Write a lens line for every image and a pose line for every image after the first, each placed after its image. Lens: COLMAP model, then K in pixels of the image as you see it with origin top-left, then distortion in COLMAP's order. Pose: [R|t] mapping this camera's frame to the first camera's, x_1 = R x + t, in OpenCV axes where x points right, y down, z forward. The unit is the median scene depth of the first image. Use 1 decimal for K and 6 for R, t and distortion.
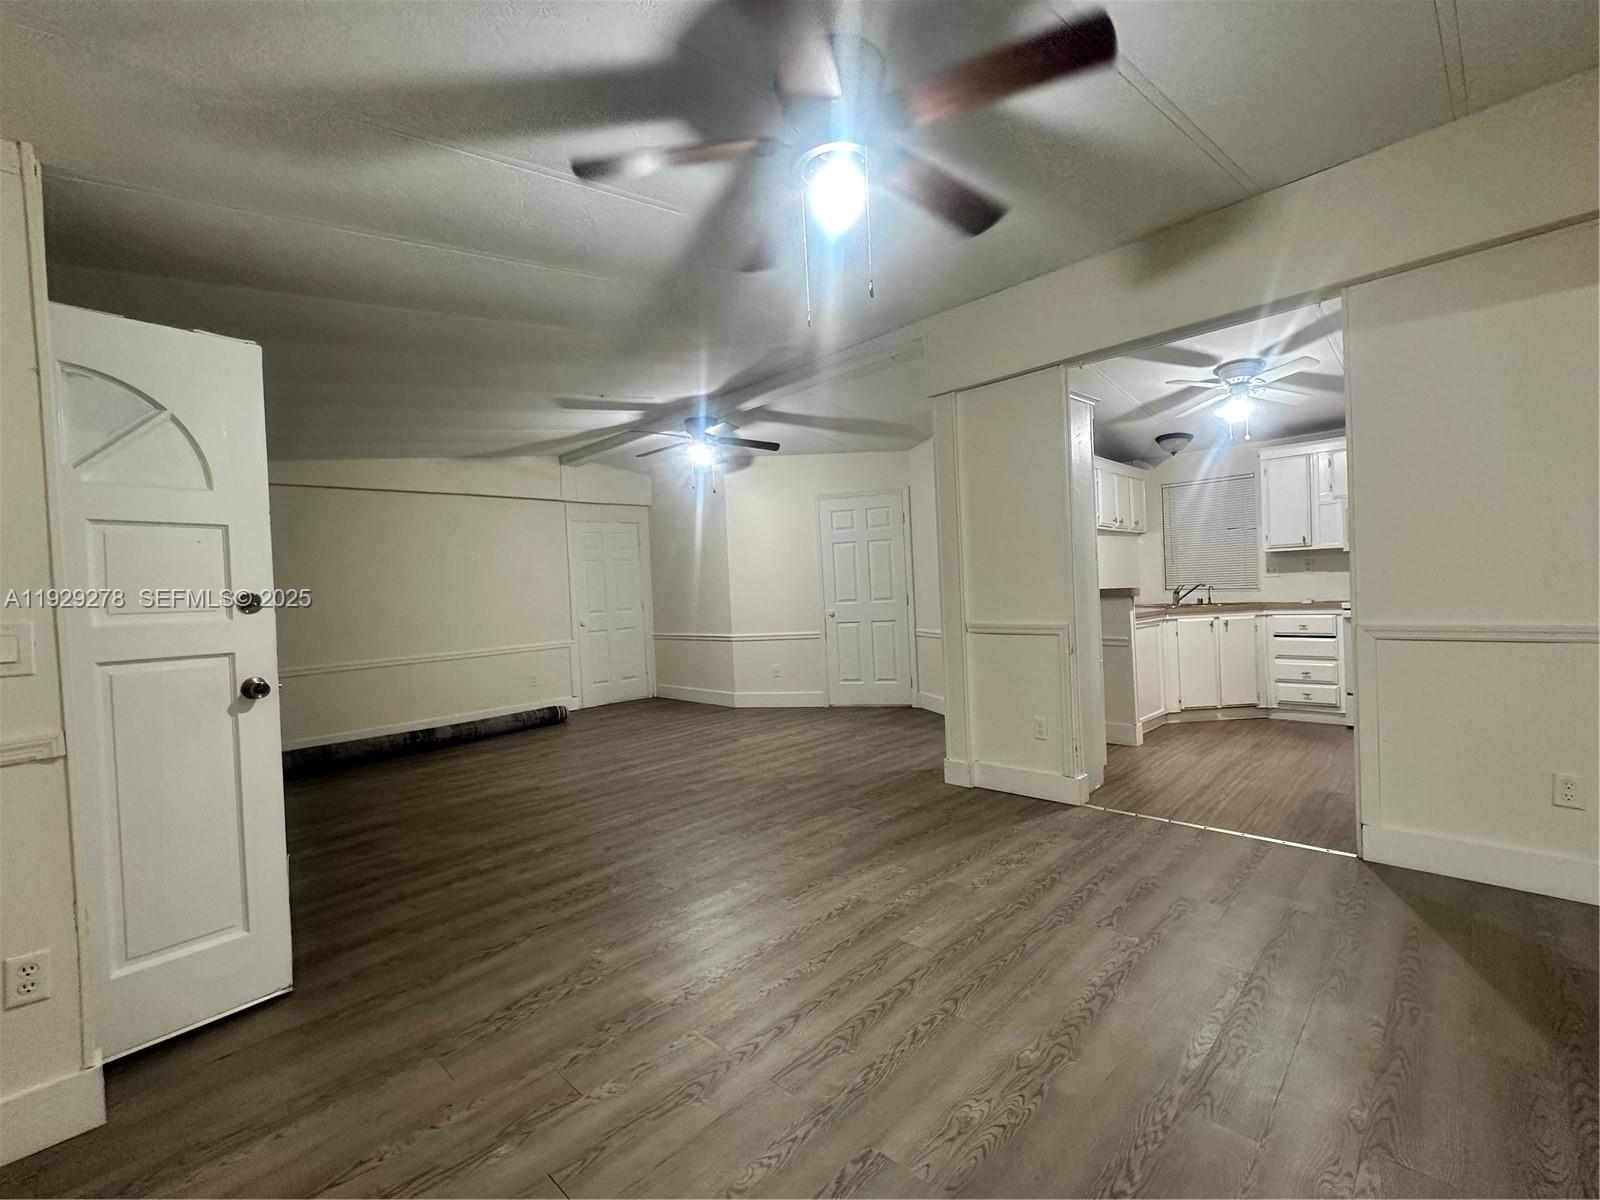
lens RADIAL K [[698.0, 0, 803.0], [0, 698.0, 596.4], [0, 0, 1]] dist [-0.001947, -0.000120]
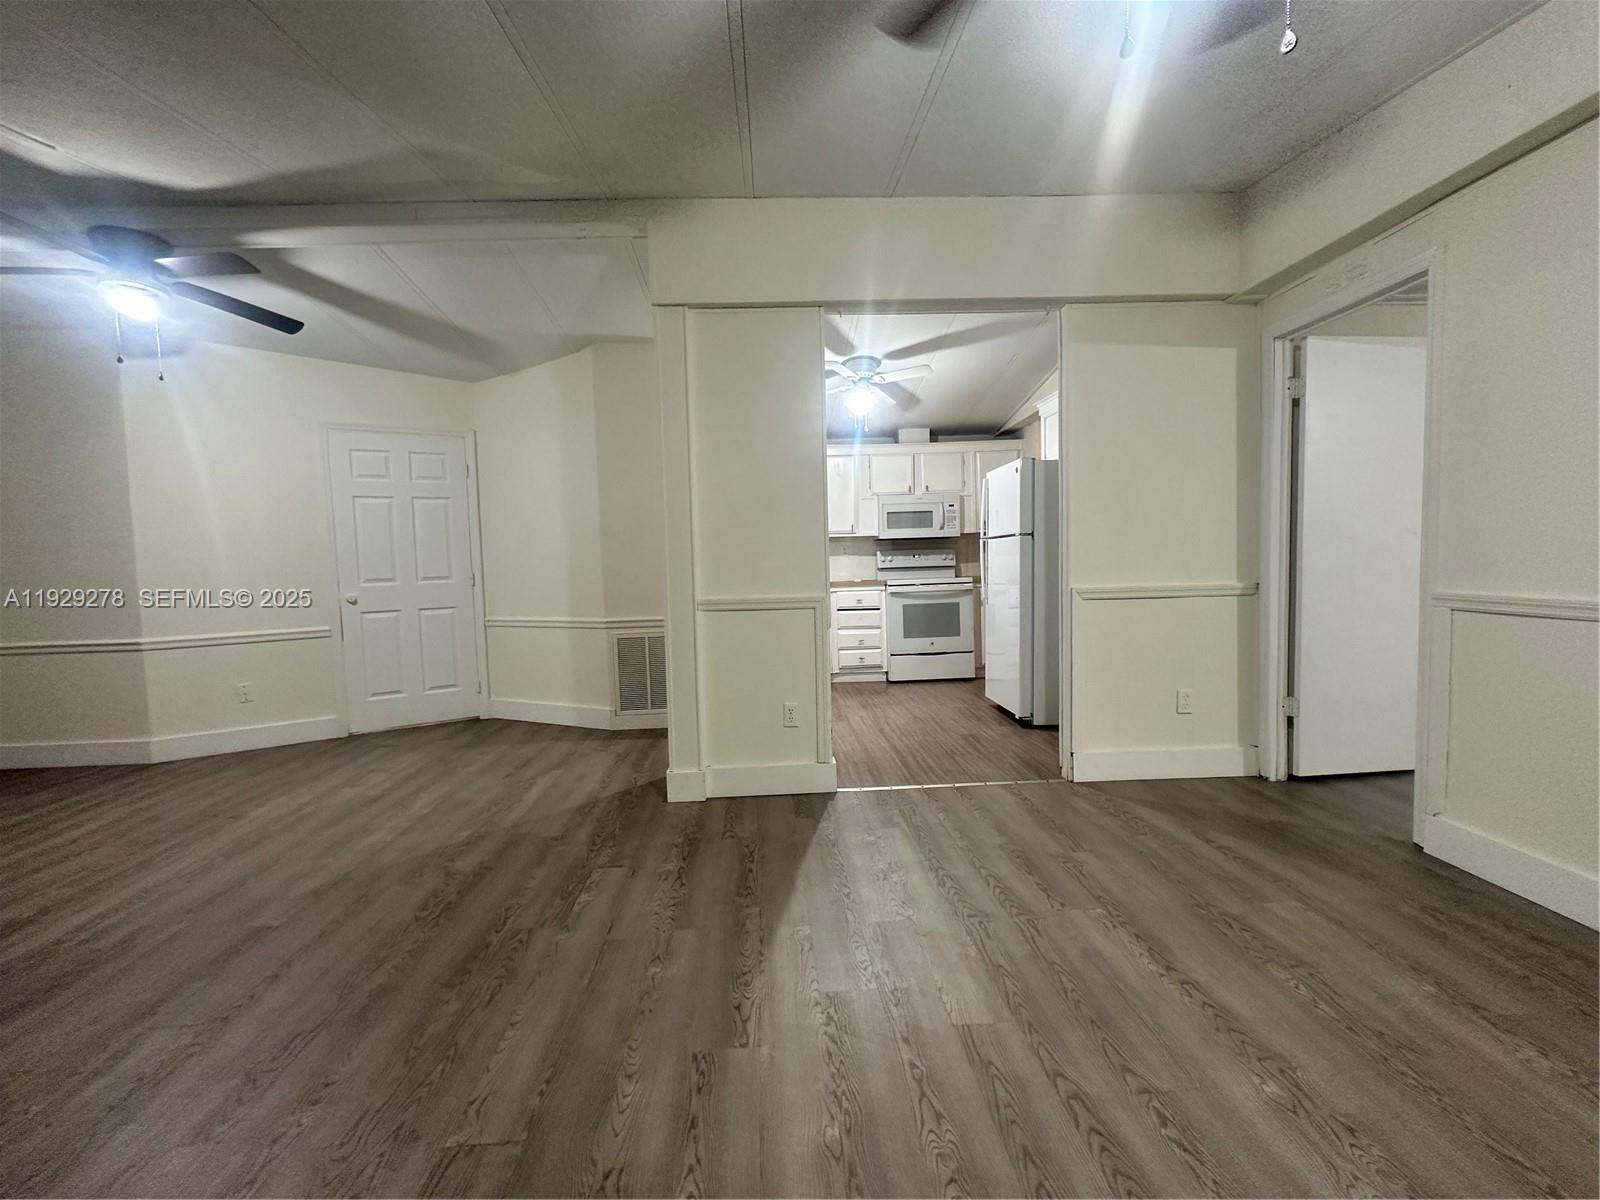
lens RADIAL K [[695.1, 0, 800.0], [0, 695.1, 600.0], [0, 0, 1]] dist [-0.001697, -0.000158]
pose [[0.674862, -0.016519, 0.737759, -0.351882], [0.004481, 0.999823, 0.018288, 0.031393], [-0.737930, -0.009036, 0.674816, 0.464891]]
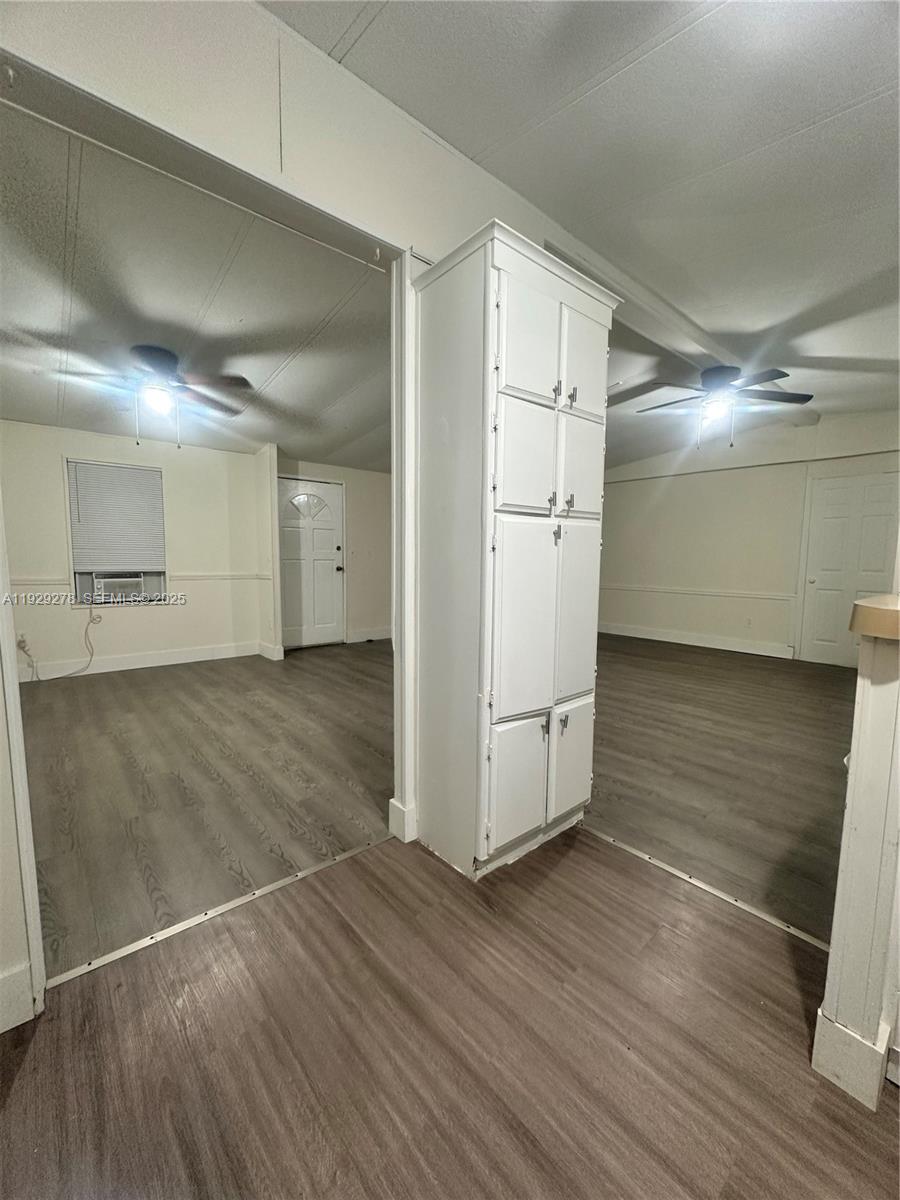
lens RADIAL K [[479.6, 0, 446.8], [0, 479.6, 603.1], [0, 0, 1]] dist [-0.000713, -0.000150]
pose [[-0.079978, 0.150429, -0.985380, 1.023405], [-0.018932, 0.988140, 0.152387, -0.060880], [0.996617, 0.030843, -0.076181, 1.238025]]
